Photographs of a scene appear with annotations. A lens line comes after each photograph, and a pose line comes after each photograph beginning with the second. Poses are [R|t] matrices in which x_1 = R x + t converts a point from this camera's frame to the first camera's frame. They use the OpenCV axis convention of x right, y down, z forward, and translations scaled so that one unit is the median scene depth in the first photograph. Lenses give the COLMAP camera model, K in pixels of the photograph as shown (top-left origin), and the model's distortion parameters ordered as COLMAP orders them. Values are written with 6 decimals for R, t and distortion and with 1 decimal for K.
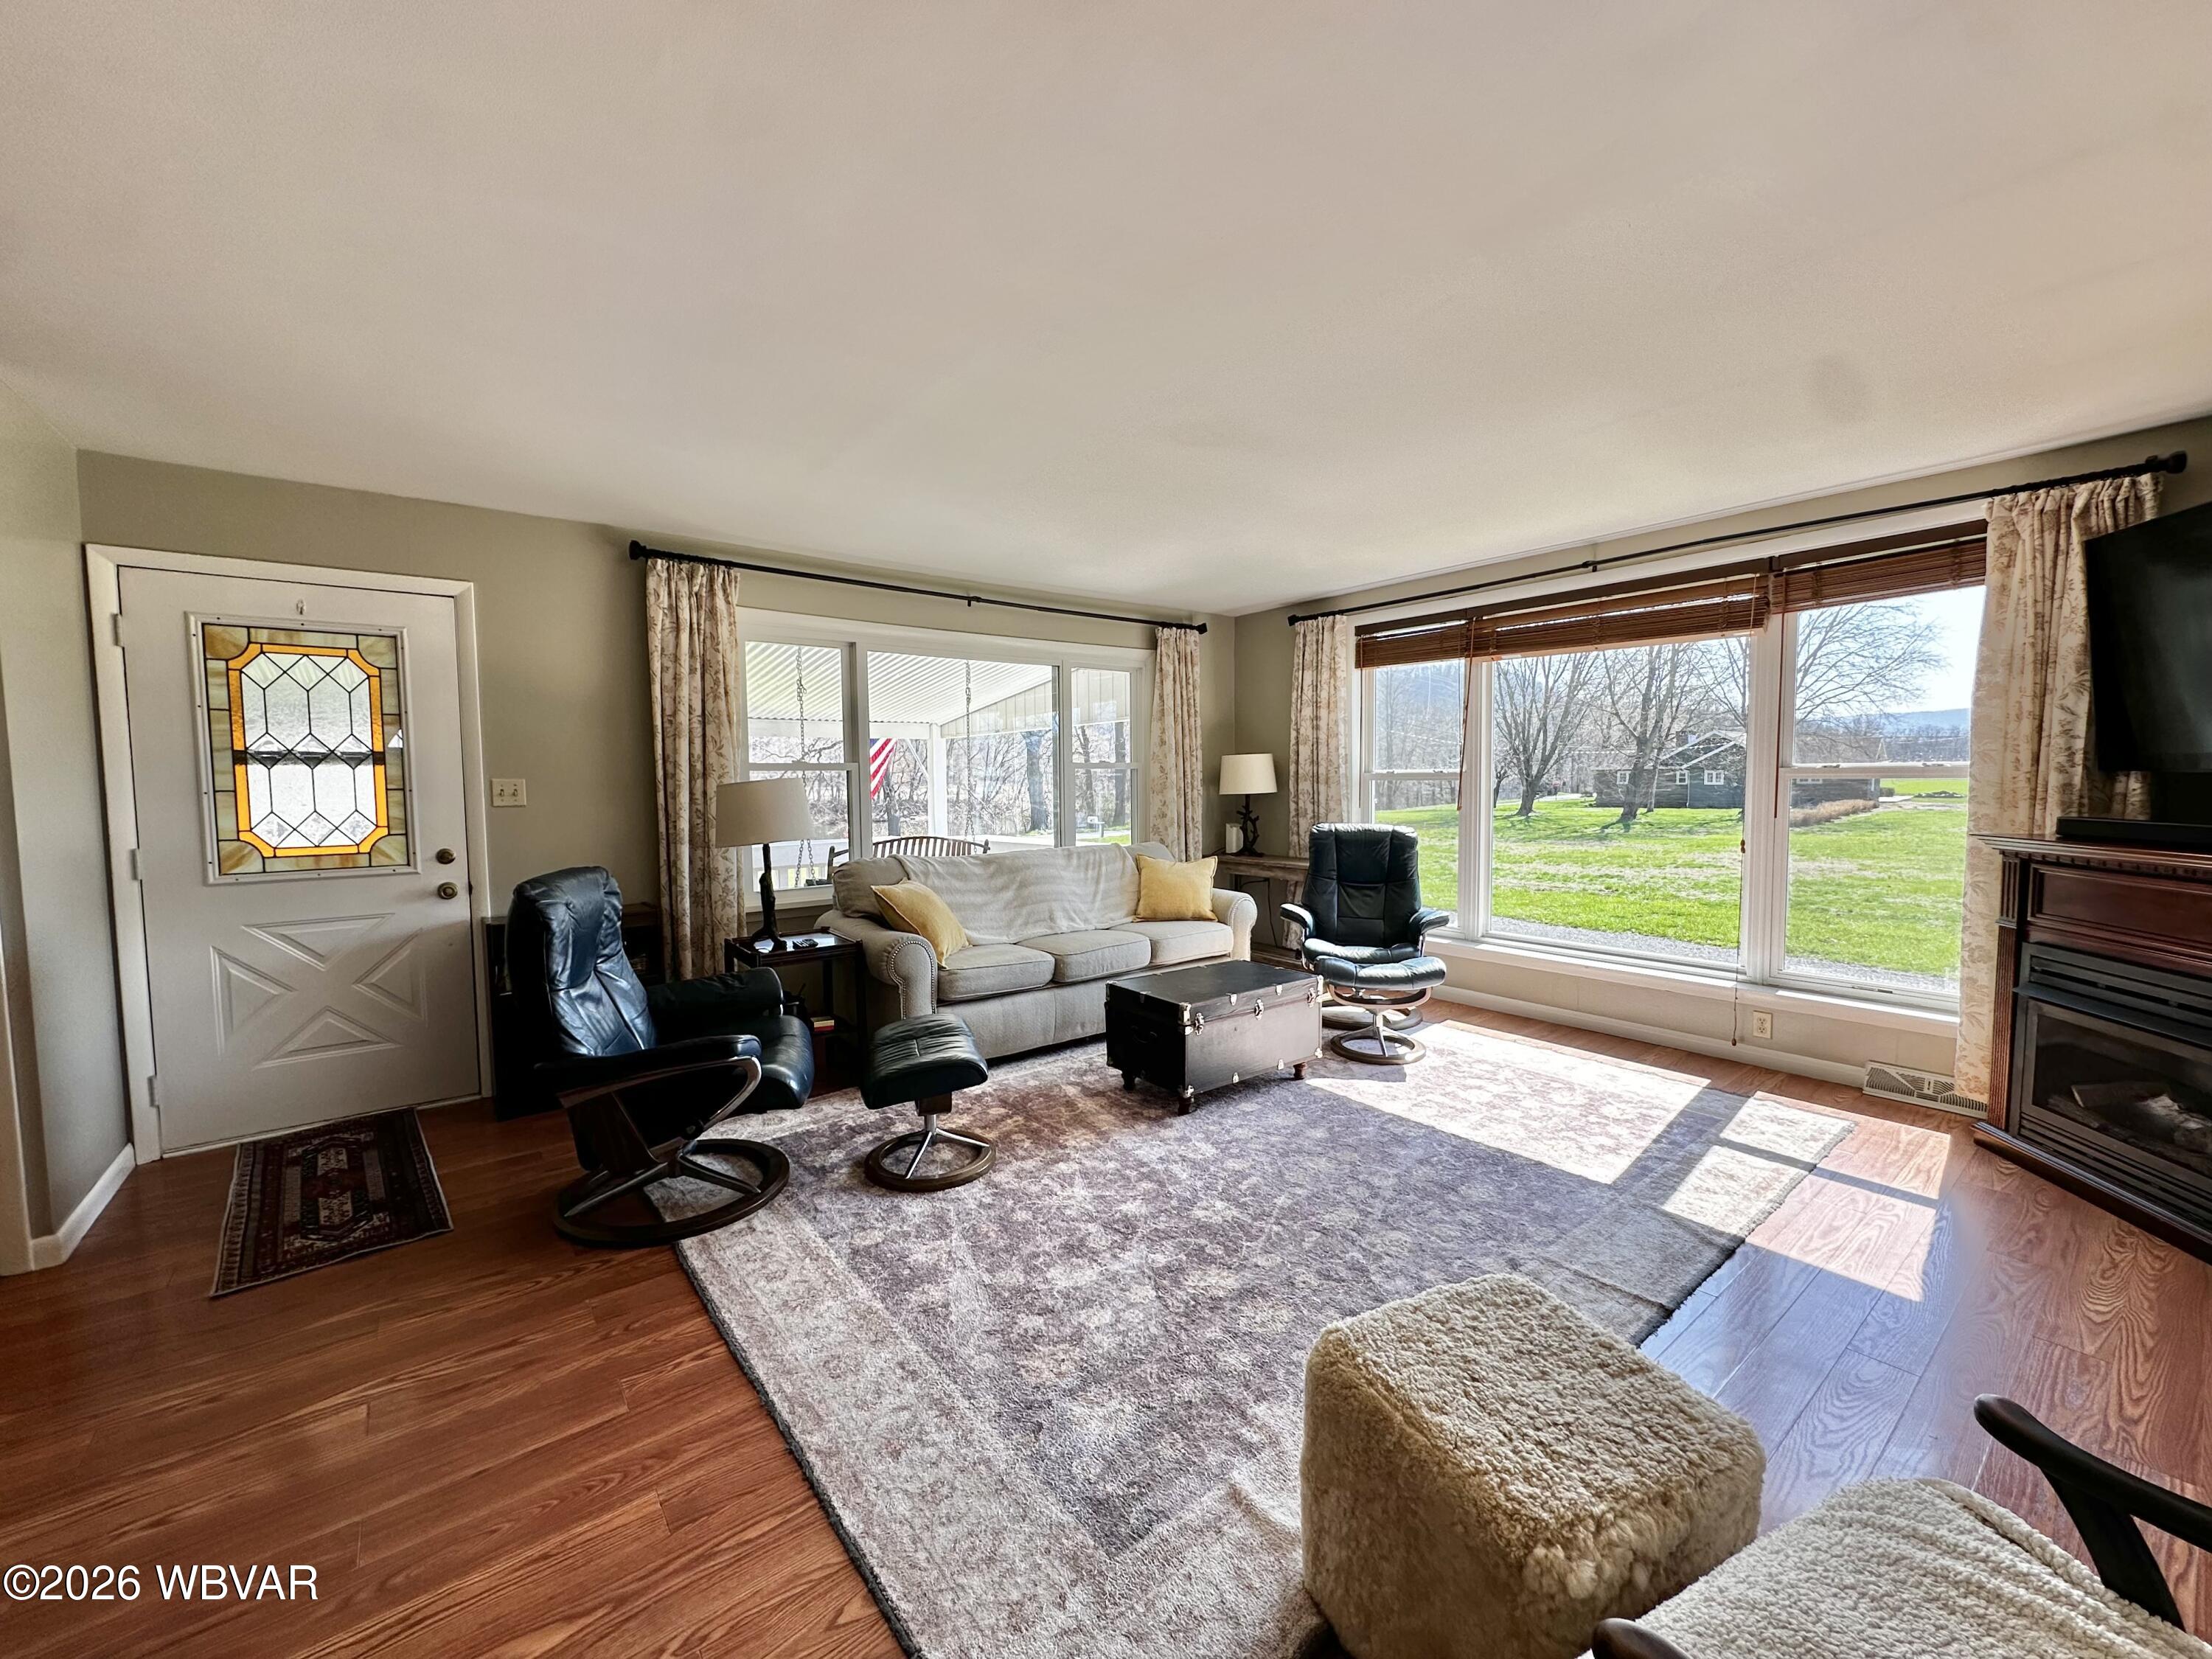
lens RADIAL K [[882.3, 0, 1106.1], [0, 882.3, 831.1], [0, 0, 1]] dist [-0.003171, 0.000669]
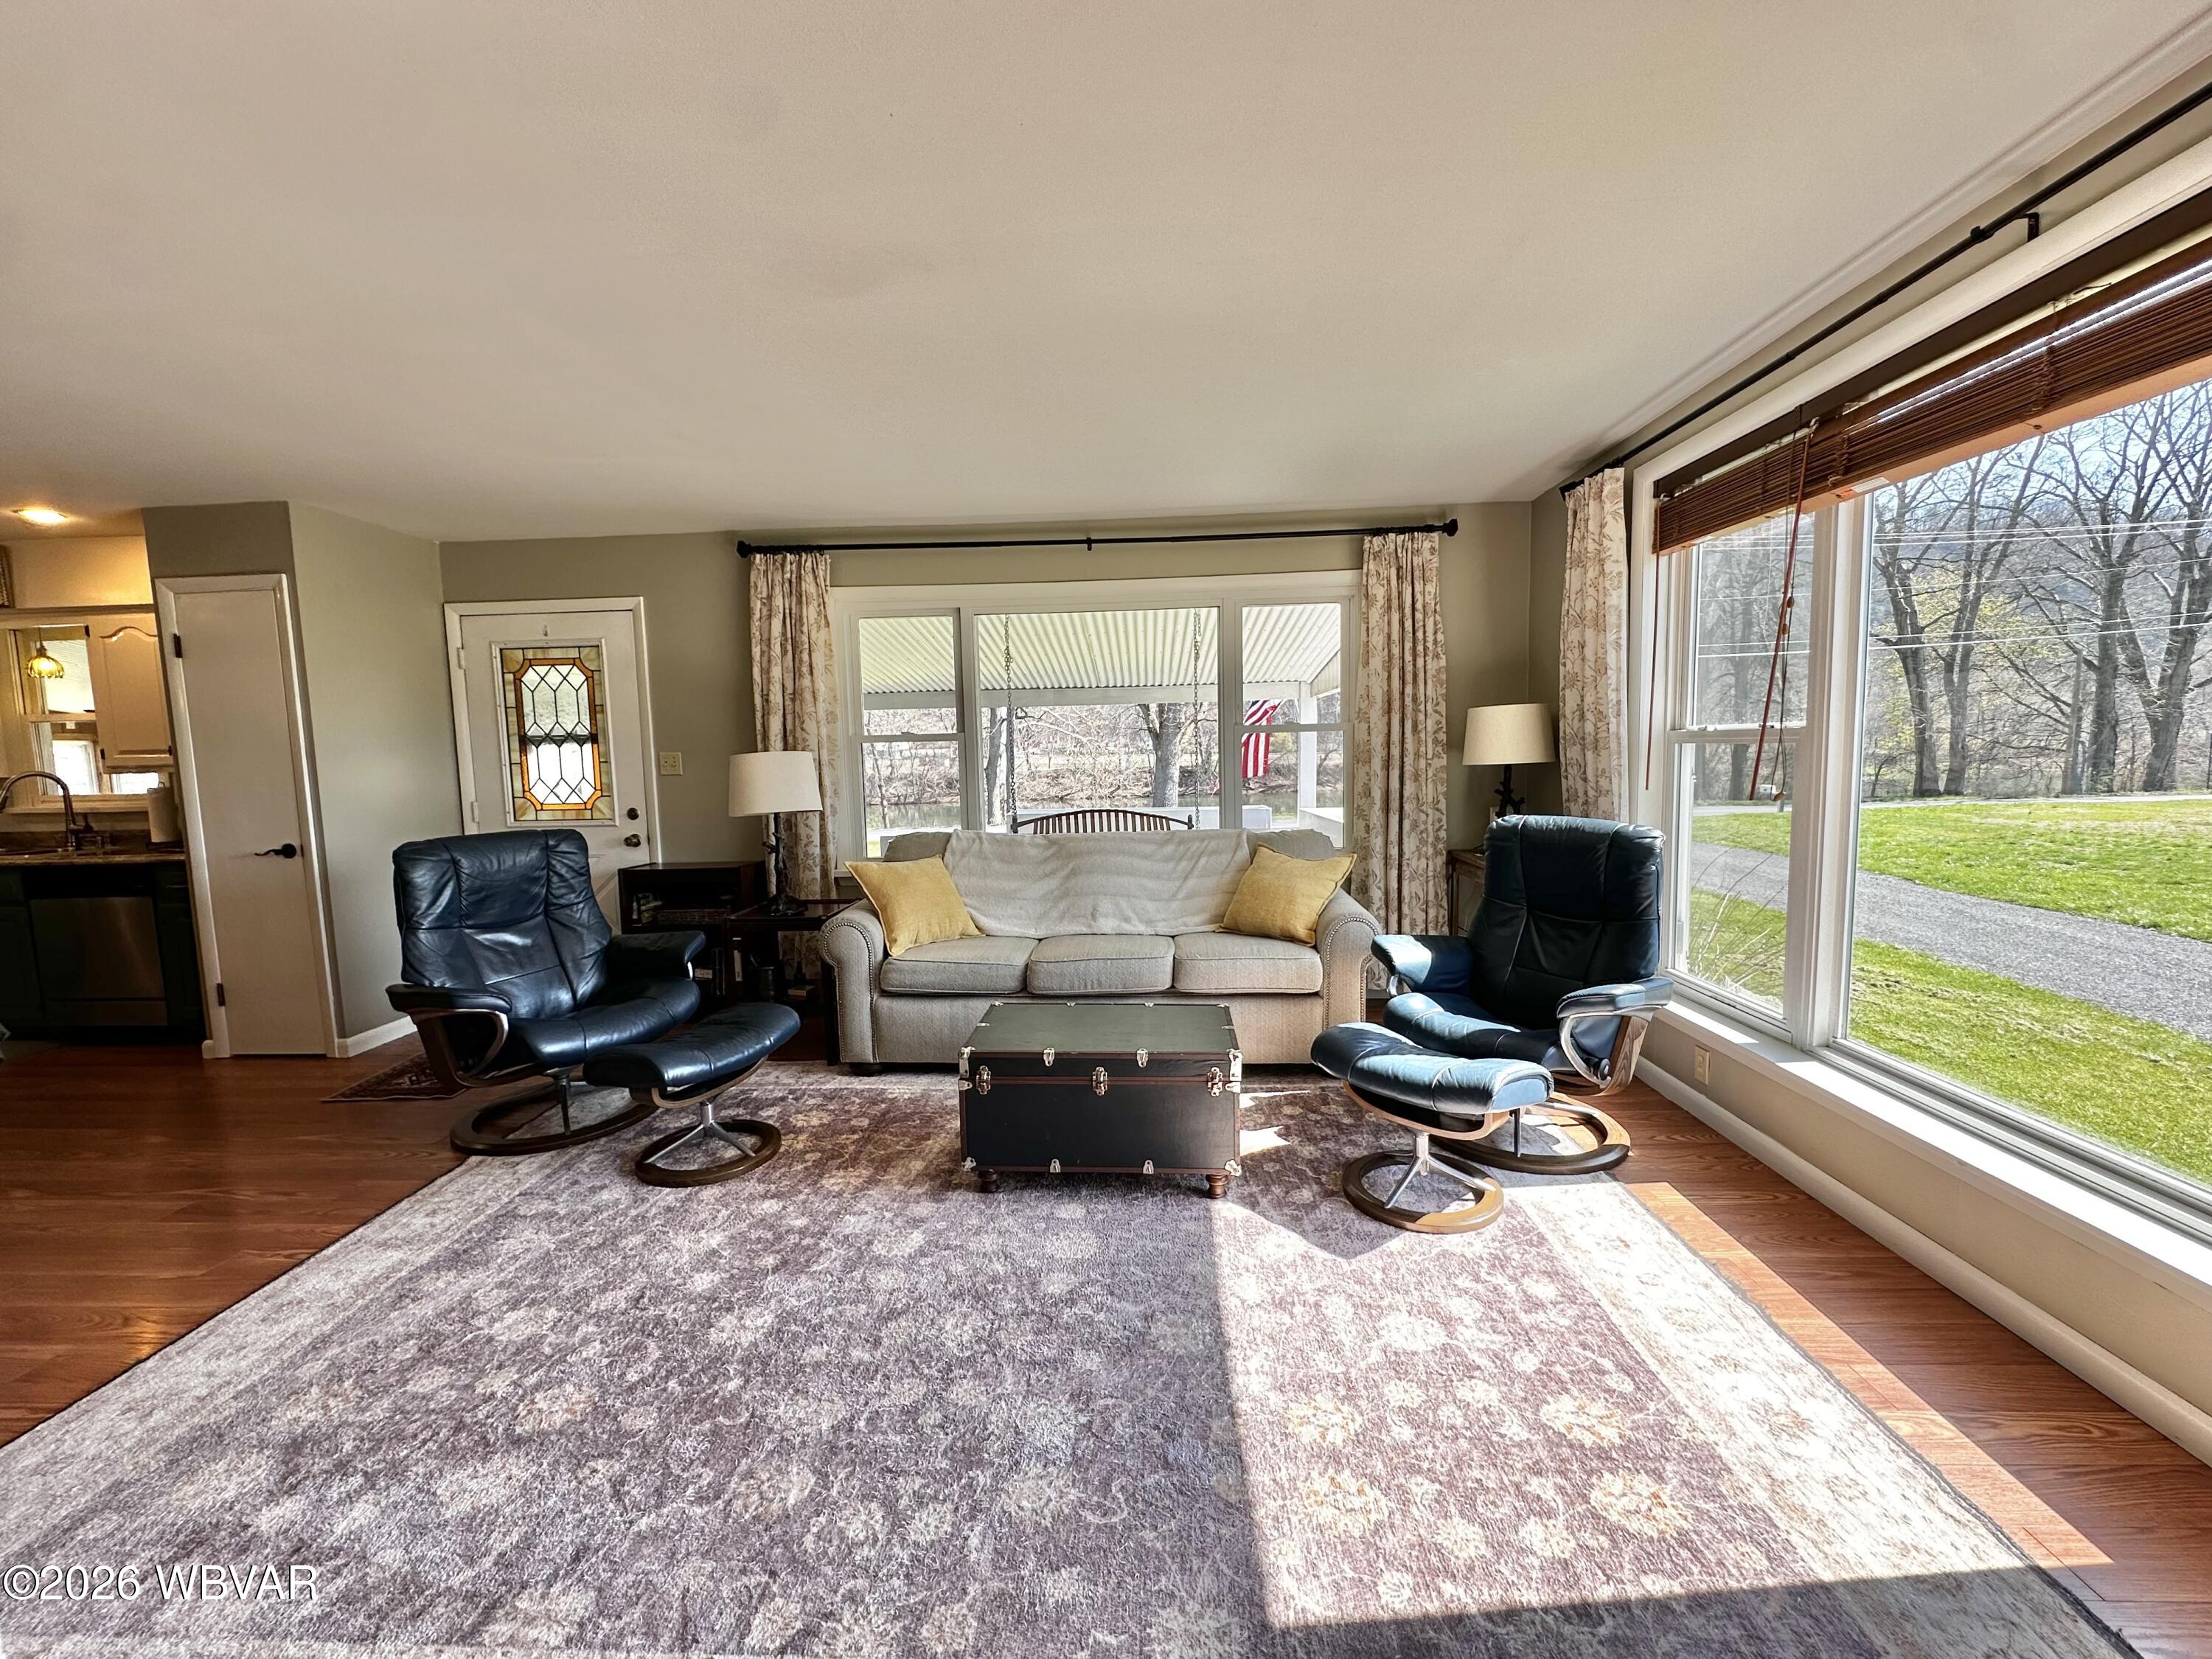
lens RADIAL K [[882.3, 0, 1106.1], [0, 882.3, 831.1], [0, 0, 1]] dist [-0.003171, 0.000669]
pose [[0.755279, 0.054264, -0.653153, 0.661912], [-0.025465, 0.998244, 0.053487, -0.034961], [0.654909, -0.023765, 0.755334, 0.508912]]
